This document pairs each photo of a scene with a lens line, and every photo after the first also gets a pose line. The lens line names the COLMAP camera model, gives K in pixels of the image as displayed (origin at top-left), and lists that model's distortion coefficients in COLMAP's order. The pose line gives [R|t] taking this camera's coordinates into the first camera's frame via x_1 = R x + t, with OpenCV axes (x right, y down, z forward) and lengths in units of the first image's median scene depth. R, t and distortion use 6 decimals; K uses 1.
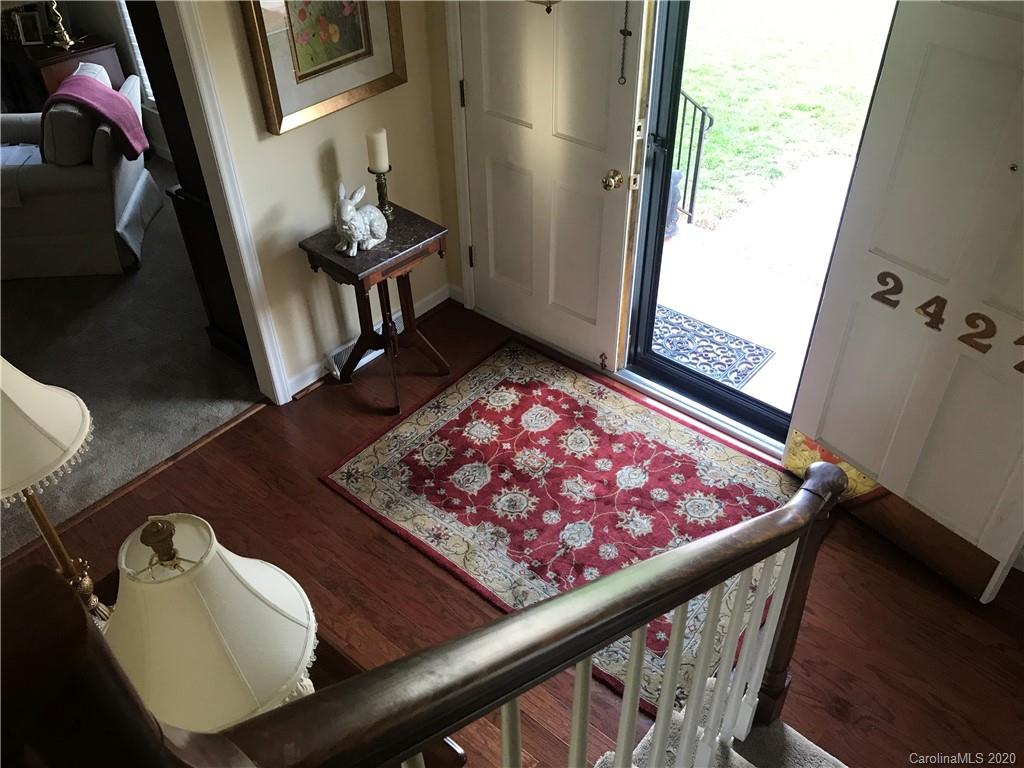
lens RADIAL K [[847.5, 0, 514.2], [0, 847.5, 386.7], [0, 0, 1]] dist [0.036060, -0.006068]
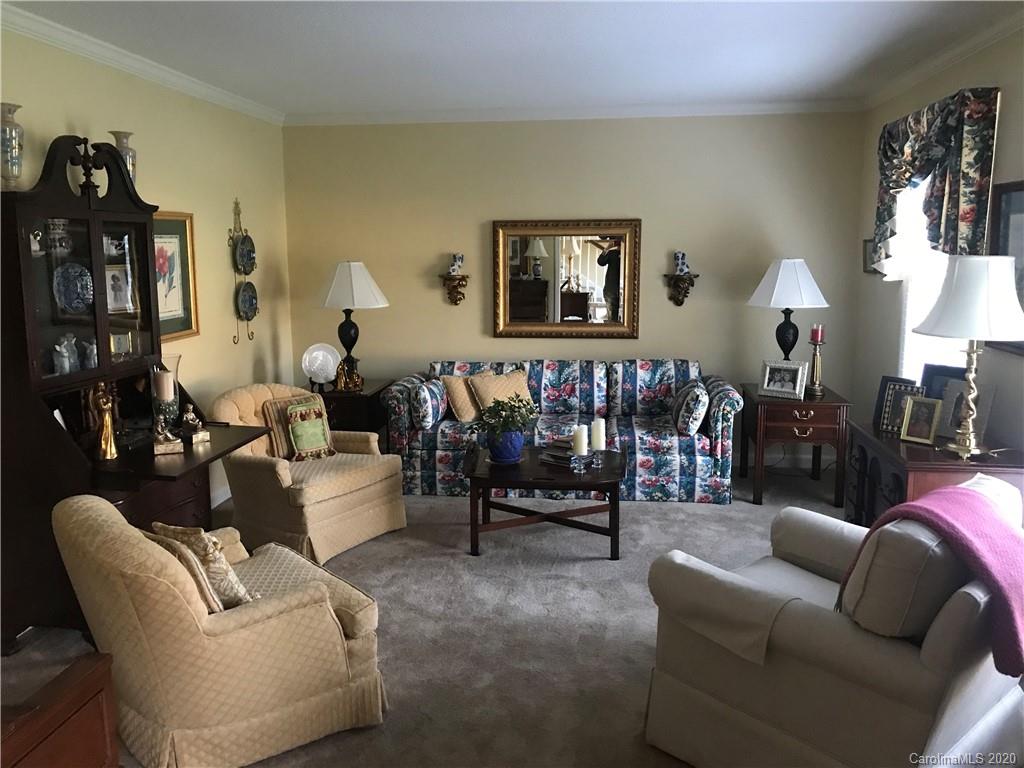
lens RADIAL K [[847.5, 0, 511.4], [0, 847.5, 385.8], [0, 0, 1]] dist [0.036060, -0.006068]
pose [[0.566166, 0.148057, -0.810886, -0.250405], [-0.524269, 0.823799, -0.215633, -0.155270], [0.636081, 0.547206, 0.544028, 0.503893]]
